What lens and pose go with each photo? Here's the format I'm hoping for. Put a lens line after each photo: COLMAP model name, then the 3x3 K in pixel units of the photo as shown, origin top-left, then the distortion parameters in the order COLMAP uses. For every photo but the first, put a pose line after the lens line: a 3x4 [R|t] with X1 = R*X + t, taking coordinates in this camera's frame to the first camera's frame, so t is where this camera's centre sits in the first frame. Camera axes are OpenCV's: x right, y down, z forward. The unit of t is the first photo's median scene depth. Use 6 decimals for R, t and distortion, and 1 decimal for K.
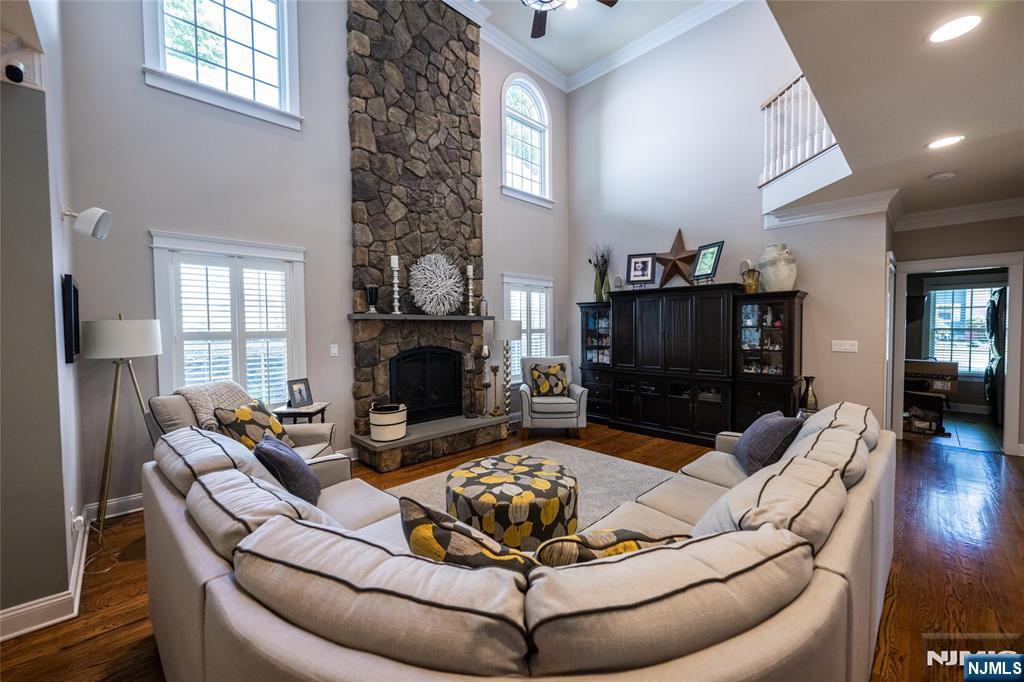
lens RADIAL K [[400.6, 0, 505.8], [0, 400.6, 341.0], [0, 0, 1]] dist [-0.002171, -0.000336]
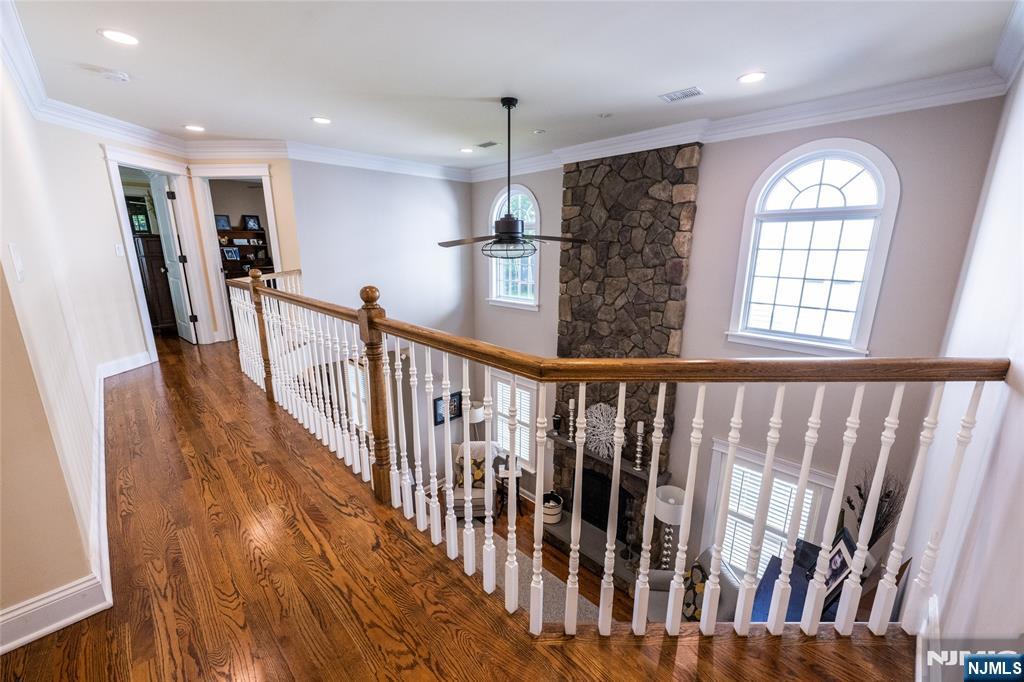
lens RADIAL K [[400.6, 0, 509.3], [0, 400.6, 341.0], [0, 0, 1]] dist [-0.002171, -0.000336]
pose [[0.023694, 0.238749, -0.970792, 0.885451], [-0.038452, 0.970564, 0.237755, -0.662437], [0.998979, 0.031696, 0.032177, 0.710123]]
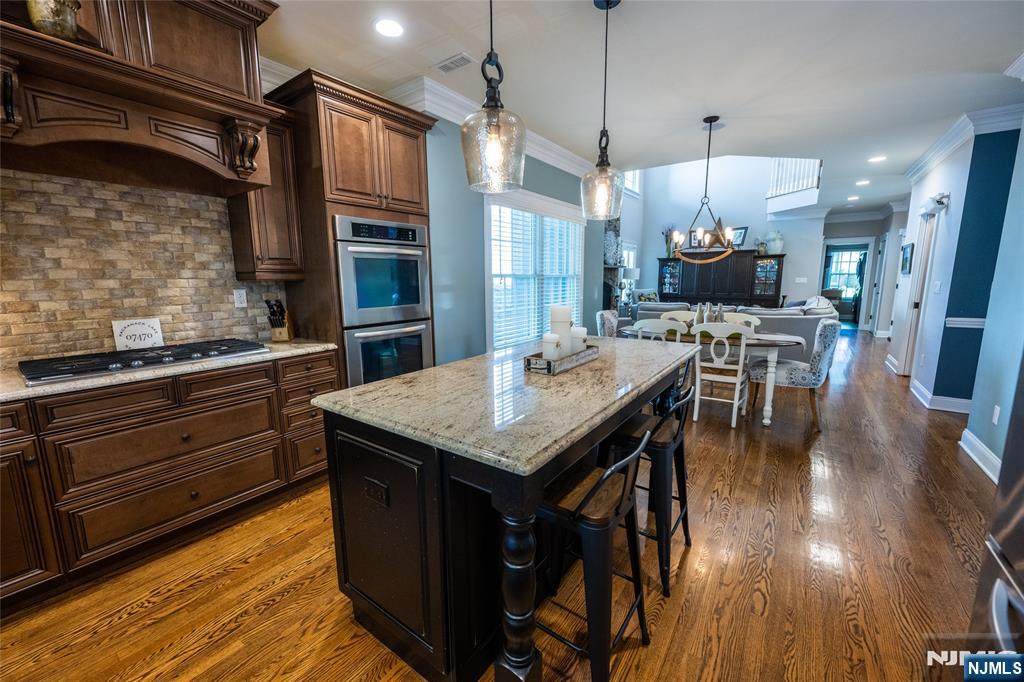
lens RADIAL K [[400.6, 0, 506.9], [0, 400.6, 339.9], [0, 0, 1]] dist [-0.002171, -0.000336]
pose [[0.984730, -0.029517, 0.171567, -0.993582], [0.008697, 0.992632, 0.120859, 0.050880], [-0.173870, -0.117521, 0.977731, -0.787838]]
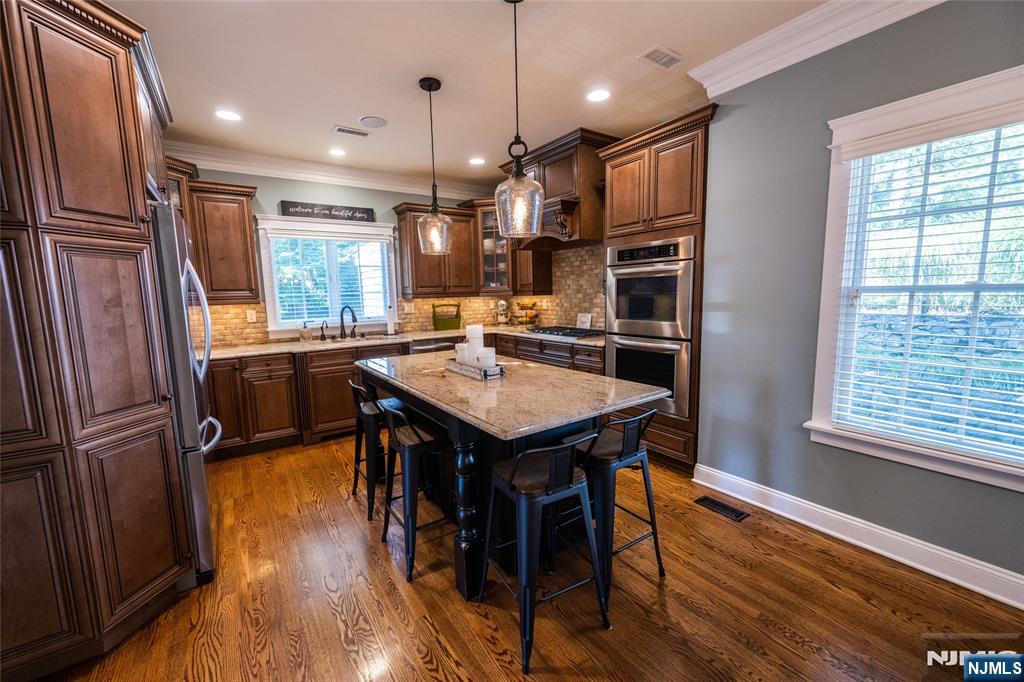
lens RADIAL K [[400.6, 0, 502.9], [0, 400.6, 340.4], [0, 0, 1]] dist [-0.002171, -0.000336]
pose [[-0.159747, 0.129012, -0.978691, -0.377885], [-0.009465, 0.991177, 0.132203, 0.019105], [0.987113, 0.030383, -0.157116, -0.276652]]
